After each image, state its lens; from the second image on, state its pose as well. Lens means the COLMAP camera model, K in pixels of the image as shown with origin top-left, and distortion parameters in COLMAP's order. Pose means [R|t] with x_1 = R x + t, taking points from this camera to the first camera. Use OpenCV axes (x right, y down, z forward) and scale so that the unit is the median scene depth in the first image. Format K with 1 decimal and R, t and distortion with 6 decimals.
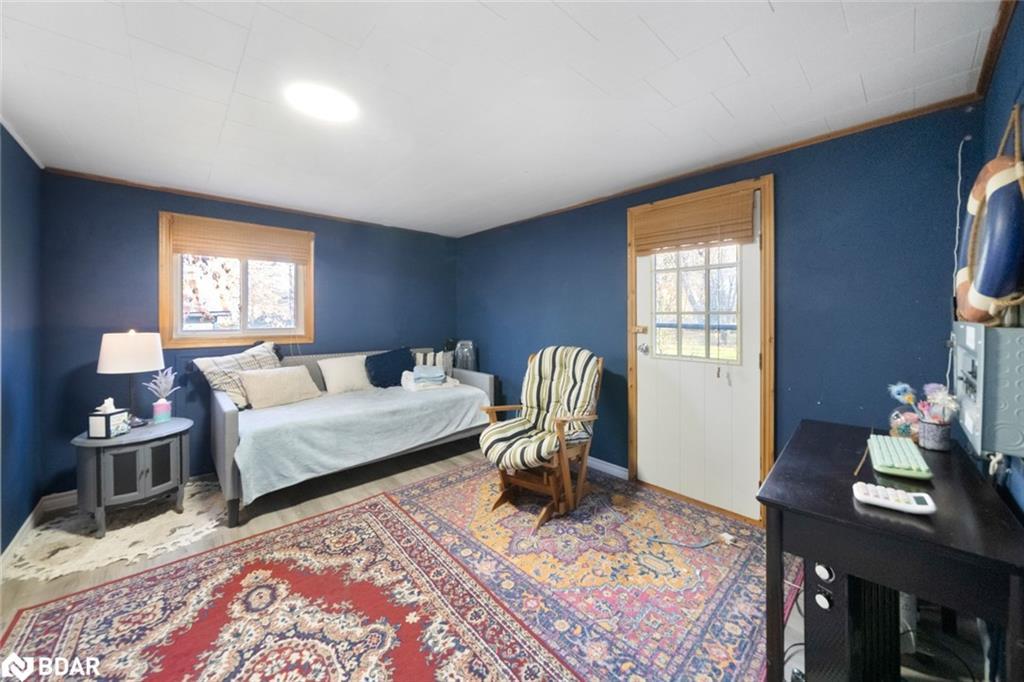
lens RADIAL K [[361.9, 0, 514.3], [0, 361.9, 327.5], [0, 0, 1]] dist [0.000299, 0.000027]
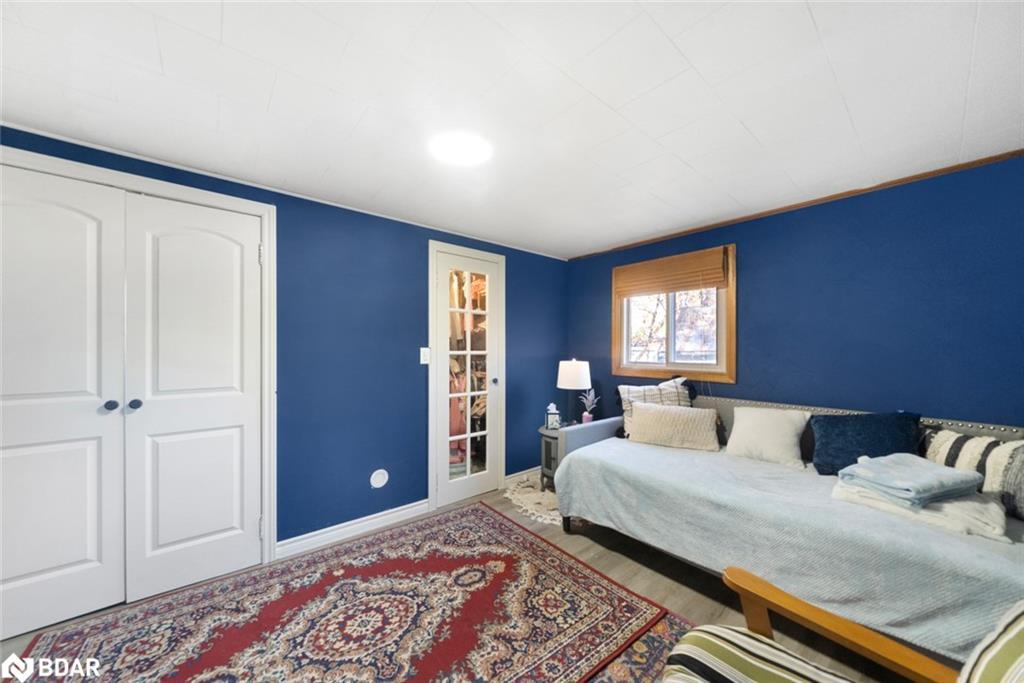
lens RADIAL K [[356.4, 0, 513.2], [0, 356.4, 344.7], [0, 0, 1]] dist [0.000551, 0.000028]
pose [[-0.030562, -0.009130, -0.999491, 0.419775], [-0.033802, 0.999396, -0.008096, -0.034833], [0.998961, 0.033538, -0.030853, 0.938846]]
